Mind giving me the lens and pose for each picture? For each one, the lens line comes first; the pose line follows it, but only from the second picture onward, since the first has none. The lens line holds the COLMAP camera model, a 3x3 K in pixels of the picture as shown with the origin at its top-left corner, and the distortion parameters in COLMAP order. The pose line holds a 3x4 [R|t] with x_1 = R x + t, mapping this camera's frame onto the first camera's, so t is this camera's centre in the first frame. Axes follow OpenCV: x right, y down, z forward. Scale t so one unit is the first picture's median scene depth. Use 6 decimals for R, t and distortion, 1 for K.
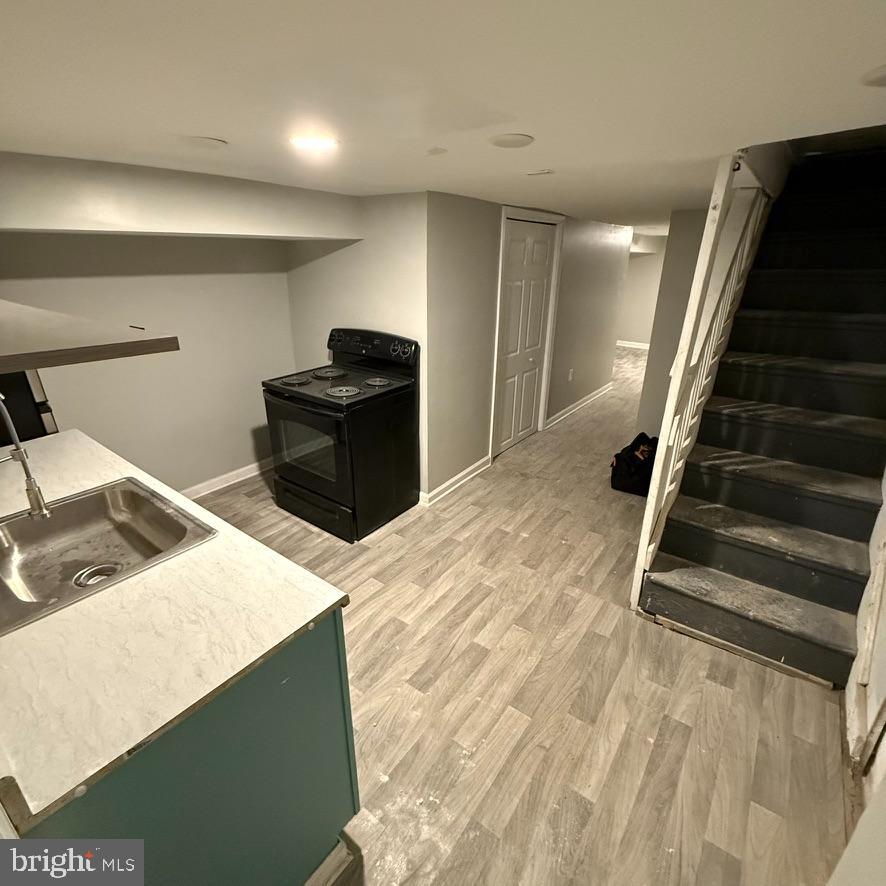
lens RADIAL K [[468.3, 0, 443.1], [0, 468.3, 440.6], [0, 0, 1]] dist [-0.000998, 0.000706]
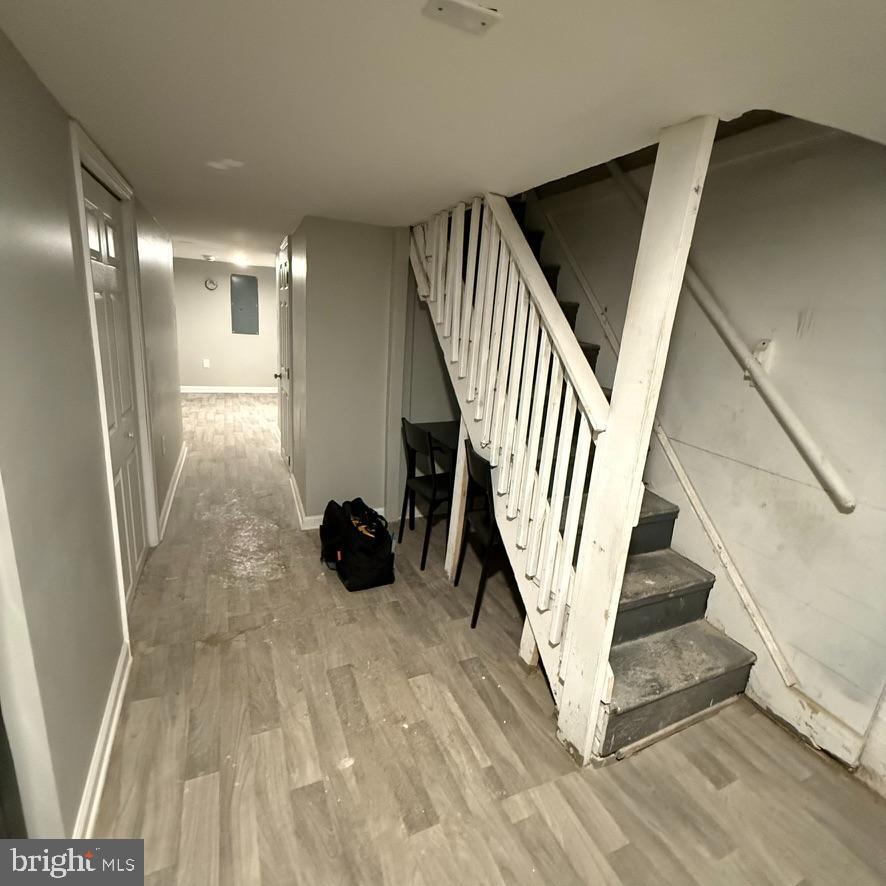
lens RADIAL K [[468.3, 0, 443.1], [0, 468.3, 440.6], [0, 0, 1]] dist [-0.000998, 0.000706]
pose [[0.488671, -0.195693, 0.850238, -0.226430], [0.256500, 0.963678, 0.074381, -0.241296], [-0.833912, 0.181738, 0.521117, 0.859736]]
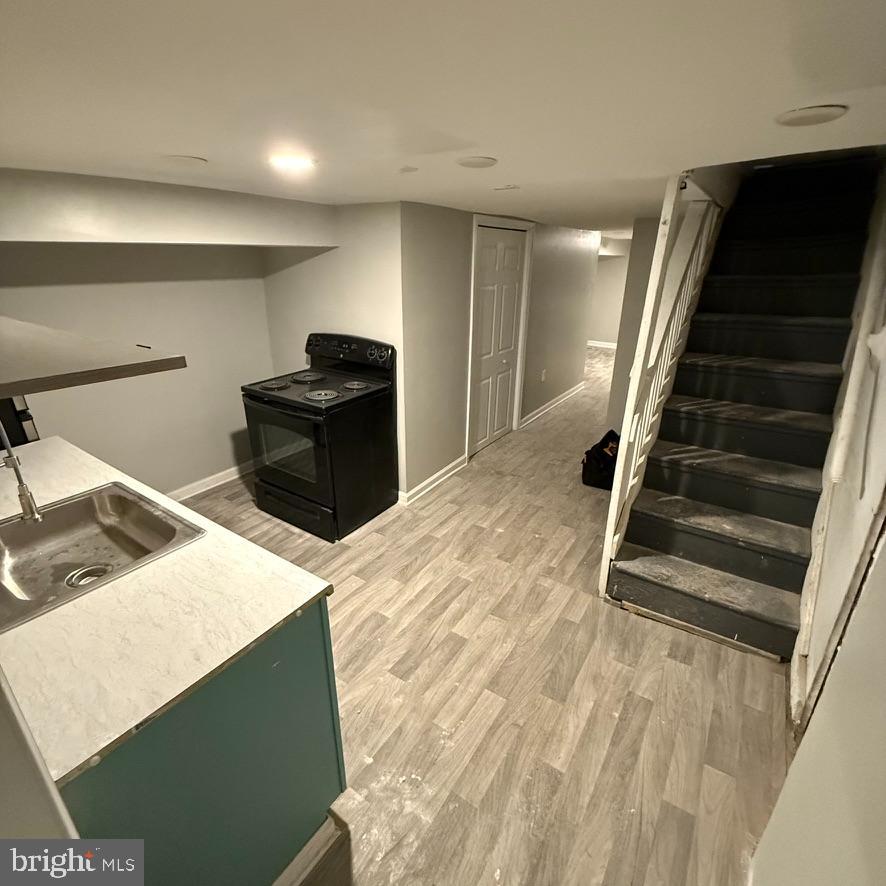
lens RADIAL K [[468.3, 0, 443.1], [0, 468.3, 440.6], [0, 0, 1]] dist [-0.000998, 0.000706]
pose [[0.998822, -0.017846, 0.045127, 0.006118], [0.017885, 0.999840, -0.000462, 0.000267], [-0.045112, 0.001269, 0.998981, -0.054319]]
